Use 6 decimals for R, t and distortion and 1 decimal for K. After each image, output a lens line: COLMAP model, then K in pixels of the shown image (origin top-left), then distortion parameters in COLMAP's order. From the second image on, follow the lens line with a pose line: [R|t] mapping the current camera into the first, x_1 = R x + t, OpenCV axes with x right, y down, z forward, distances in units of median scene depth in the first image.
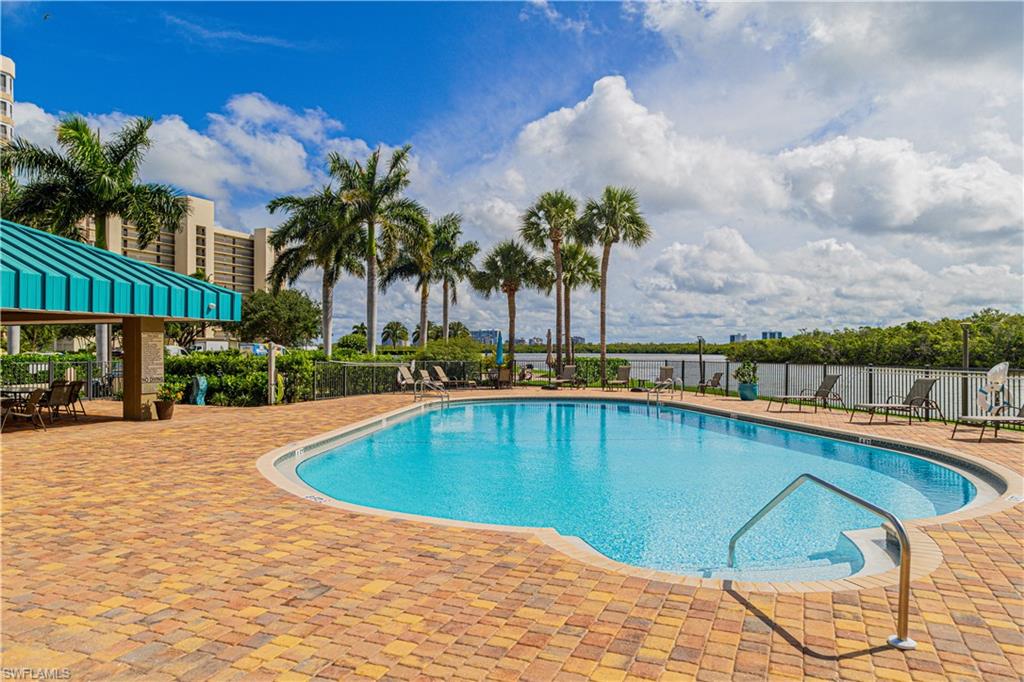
lens RADIAL K [[680.0, 0, 517.5], [0, 680.0, 344.0], [0, 0, 1]] dist [0.016091, -0.005544]
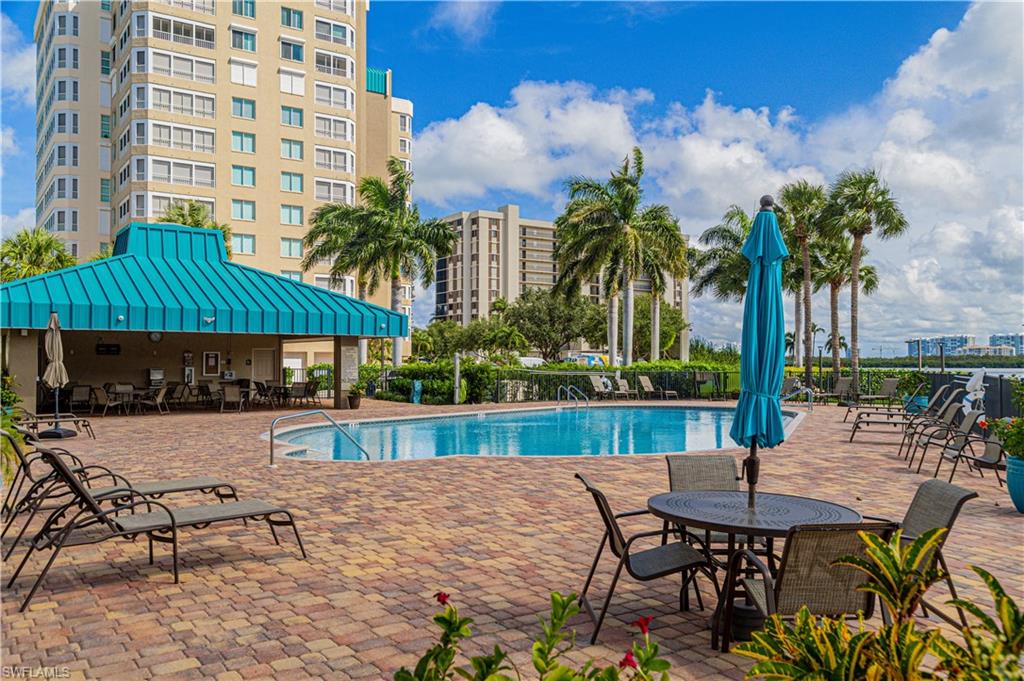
lens RADIAL K [[845.2, 0, 512.0], [0, 845.2, 340.5], [0, 0, 1]] dist [0.007485, 0.002912]
pose [[0.828590, -0.003015, -0.559847, 0.553926], [-0.003717, 0.999934, -0.010886, -0.008289], [0.559843, 0.011101, 0.828524, -0.188612]]
